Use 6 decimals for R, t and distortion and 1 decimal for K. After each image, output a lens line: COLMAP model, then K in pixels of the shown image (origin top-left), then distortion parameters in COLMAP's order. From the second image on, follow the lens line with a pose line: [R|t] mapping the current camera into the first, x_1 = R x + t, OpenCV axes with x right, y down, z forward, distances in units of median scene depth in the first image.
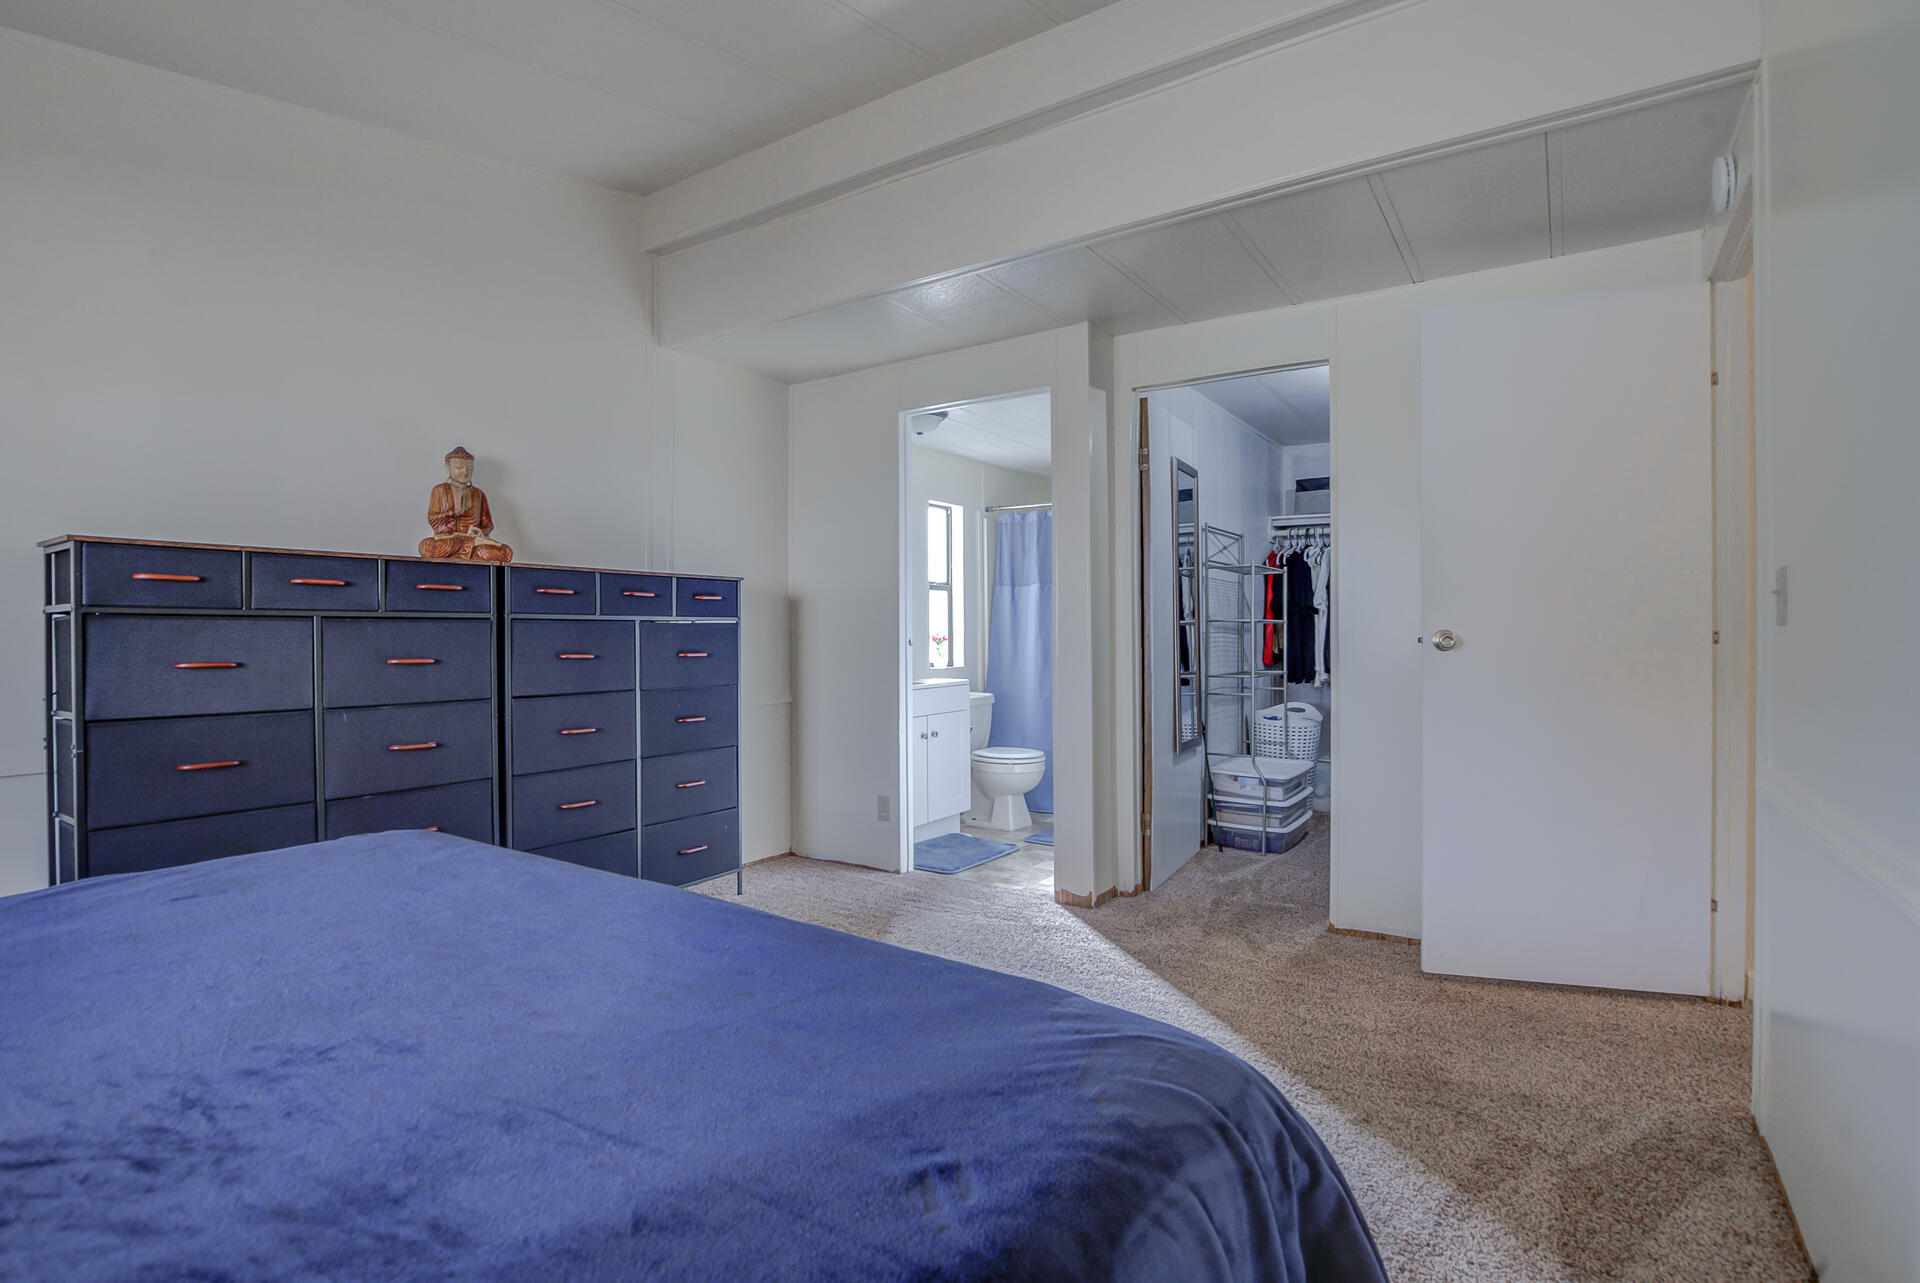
lens RADIAL K [[908.2, 0, 960.0], [0, 908.2, 641.5], [0, 0, 1]] dist [-0.036835, 0.008911]
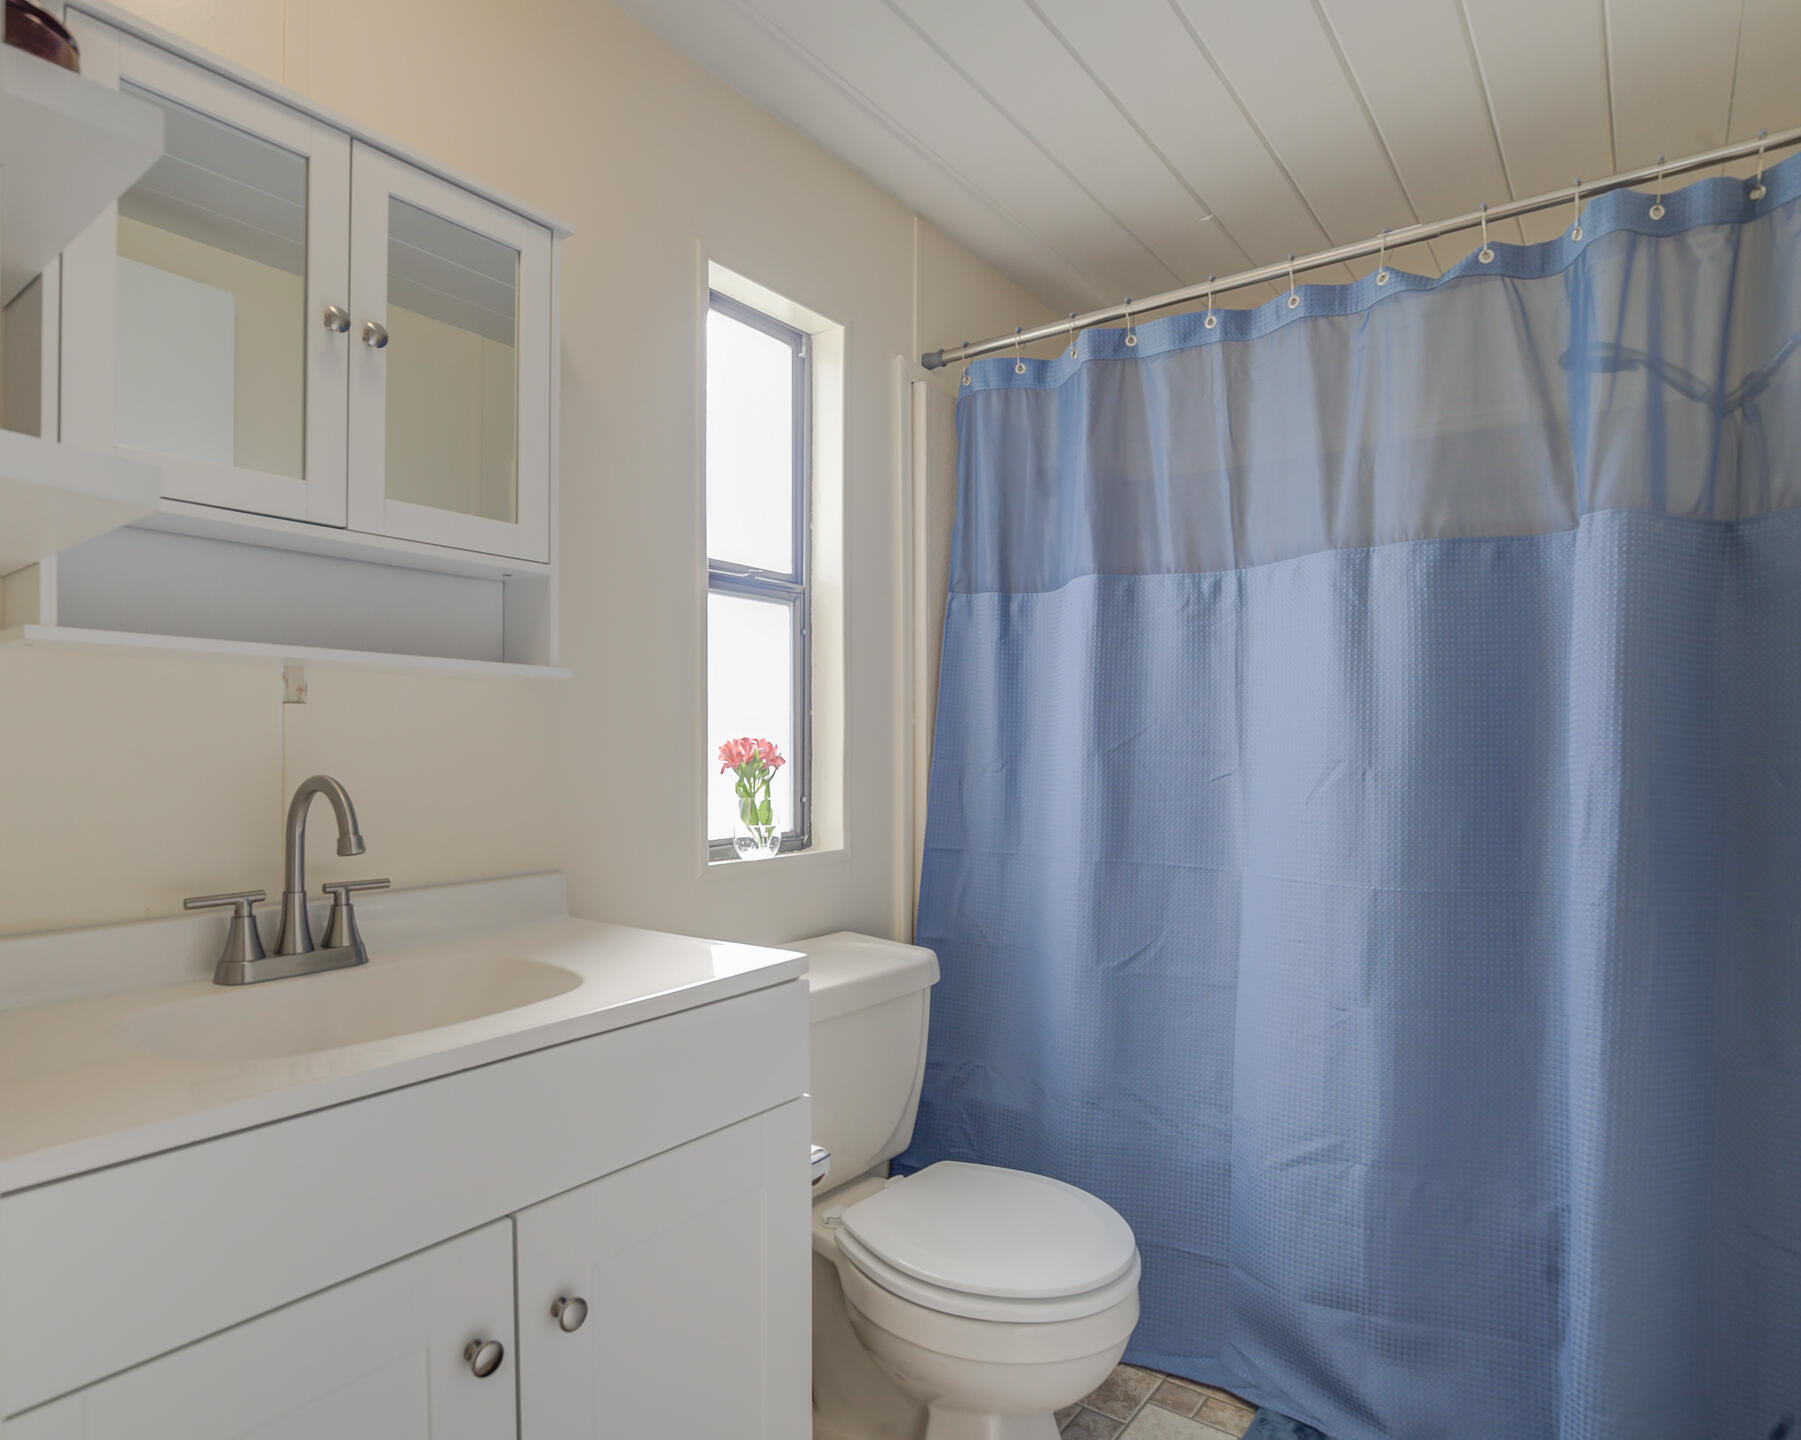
lens RADIAL K [[1079.1, 0, 944.5], [0, 1079.1, 746.0], [0, 0, 1]] dist [-0.005103, -0.000948]
pose [[0.999932, 0.008889, 0.007598, 0.039947], [-0.008808, 0.999906, -0.010532, -0.004032], [-0.007691, 0.010464, 0.999916, 0.725995]]
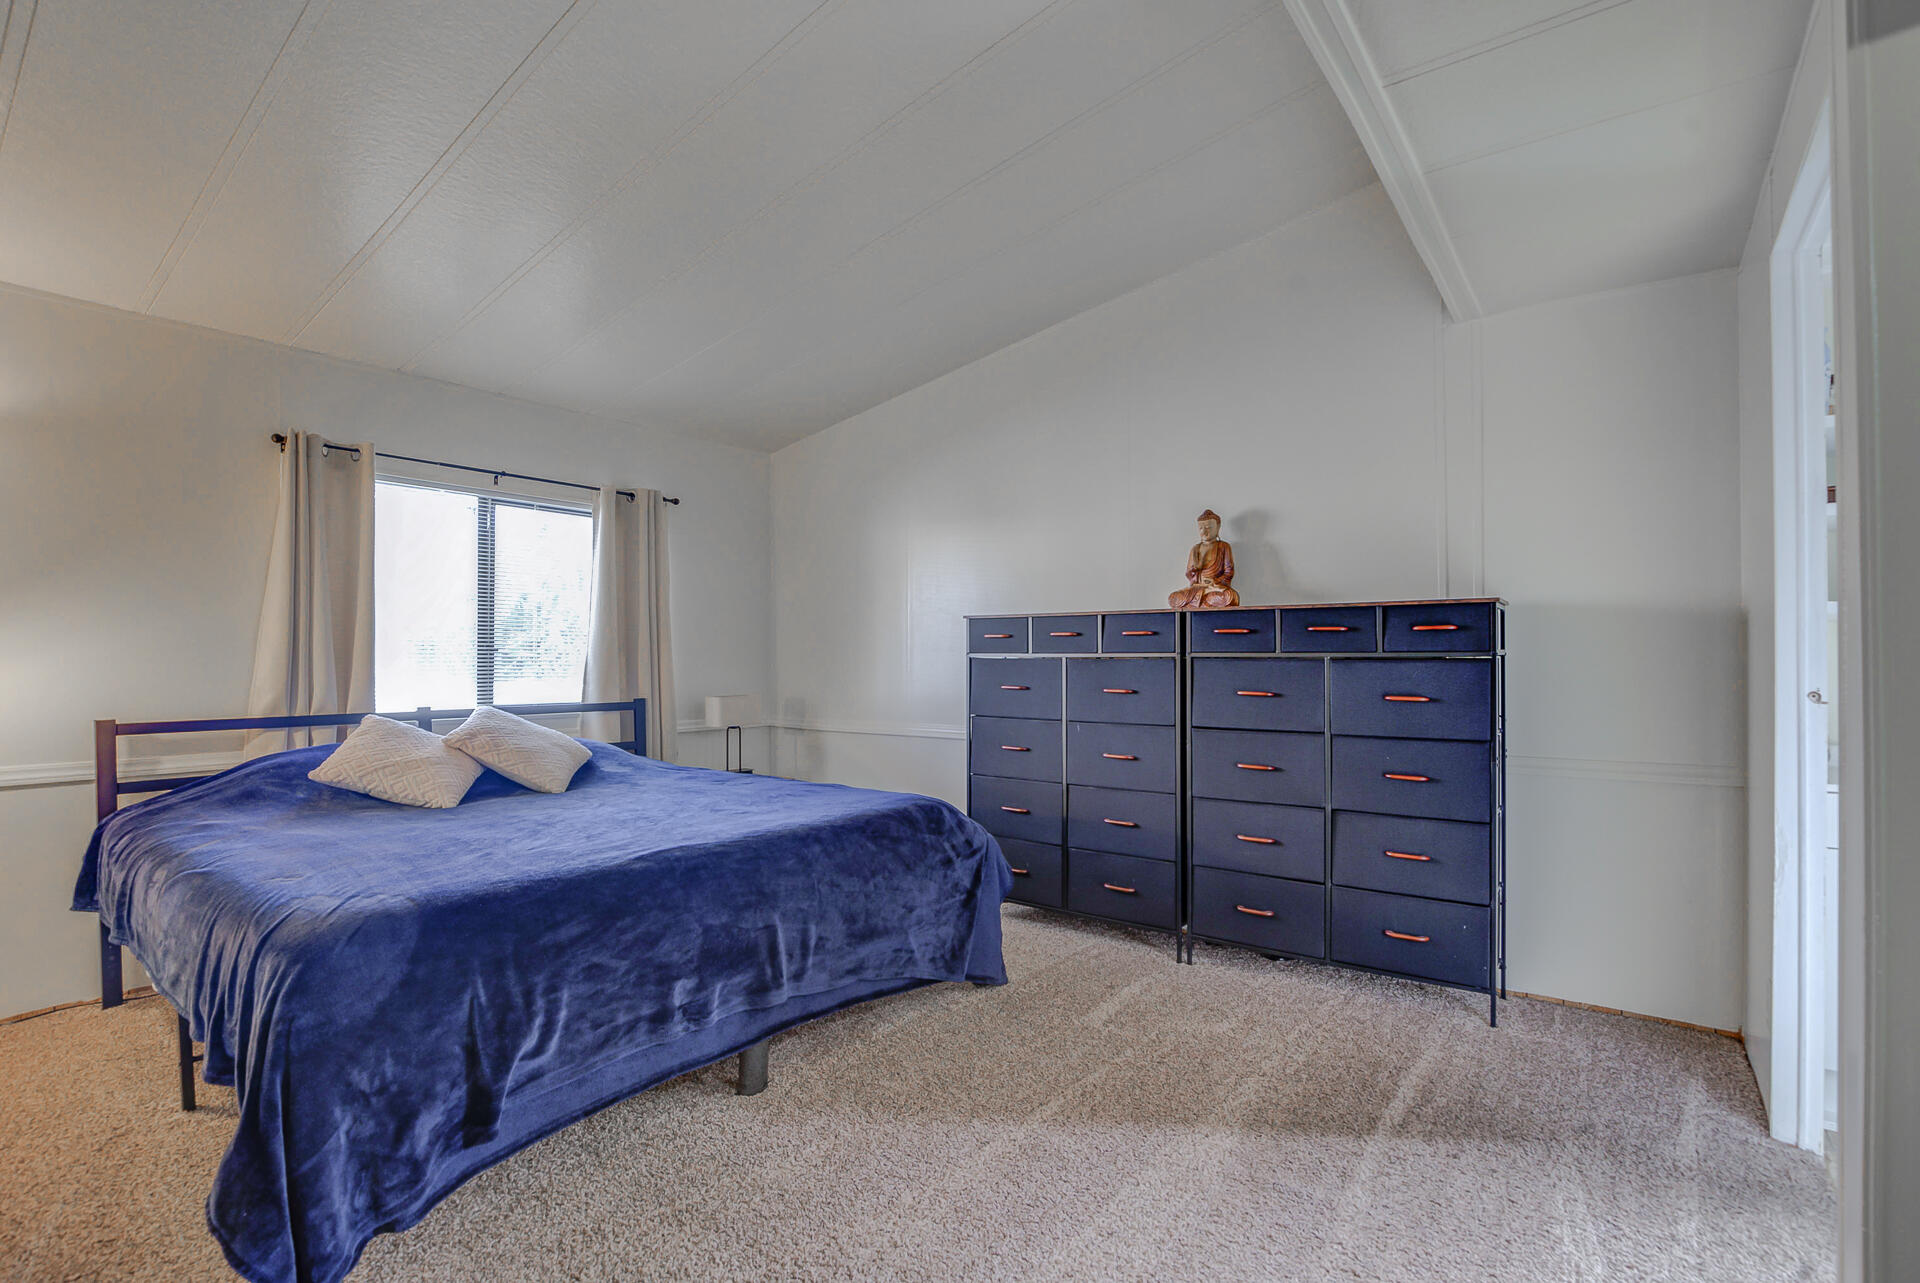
lens RADIAL K [[908.2, 0, 960.0], [0, 908.2, 641.5], [0, 0, 1]] dist [-0.036835, 0.008911]
pose [[0.004627, -0.030121, -0.999536, 0.376366], [-0.020188, 0.999340, -0.030209, -0.003359], [0.999785, 0.020318, 0.004016, 0.427700]]
